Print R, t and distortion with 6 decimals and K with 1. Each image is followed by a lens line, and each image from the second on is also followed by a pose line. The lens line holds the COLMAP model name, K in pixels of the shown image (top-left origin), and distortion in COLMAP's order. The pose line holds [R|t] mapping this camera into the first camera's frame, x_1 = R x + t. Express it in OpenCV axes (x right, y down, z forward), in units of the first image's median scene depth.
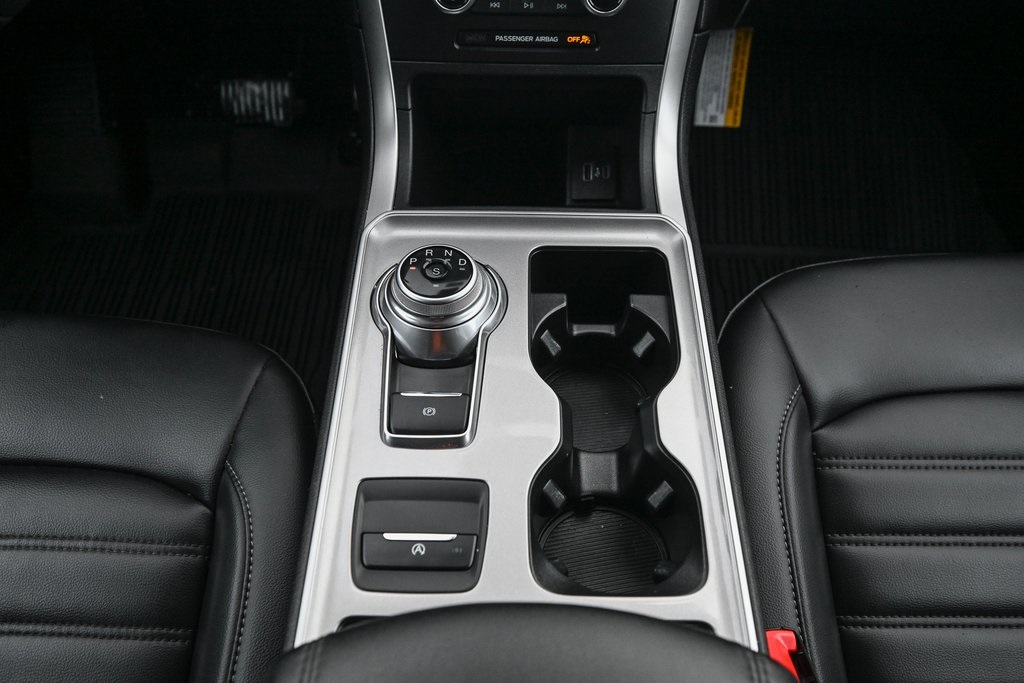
lens RADIAL K [[877.2, 0, 503.4], [0, 877.2, 335.5], [0, 0, 1]] dist [-0.004846, 0.005720]
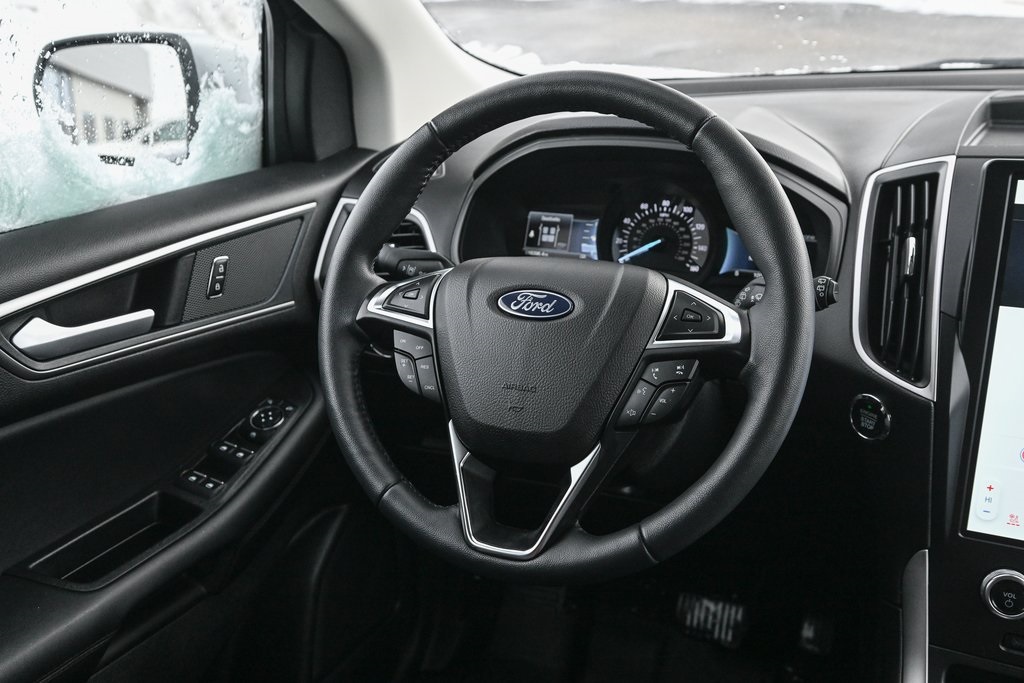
lens RADIAL K [[877.2, 0, 513.6], [0, 877.2, 339.8], [0, 0, 1]] dist [-0.004846, 0.005720]
pose [[0.914359, 0.111245, -0.389324, -0.222756], [-0.295706, 0.840292, -0.454387, 0.007494], [0.276598, 0.530598, 0.801224, -0.189482]]
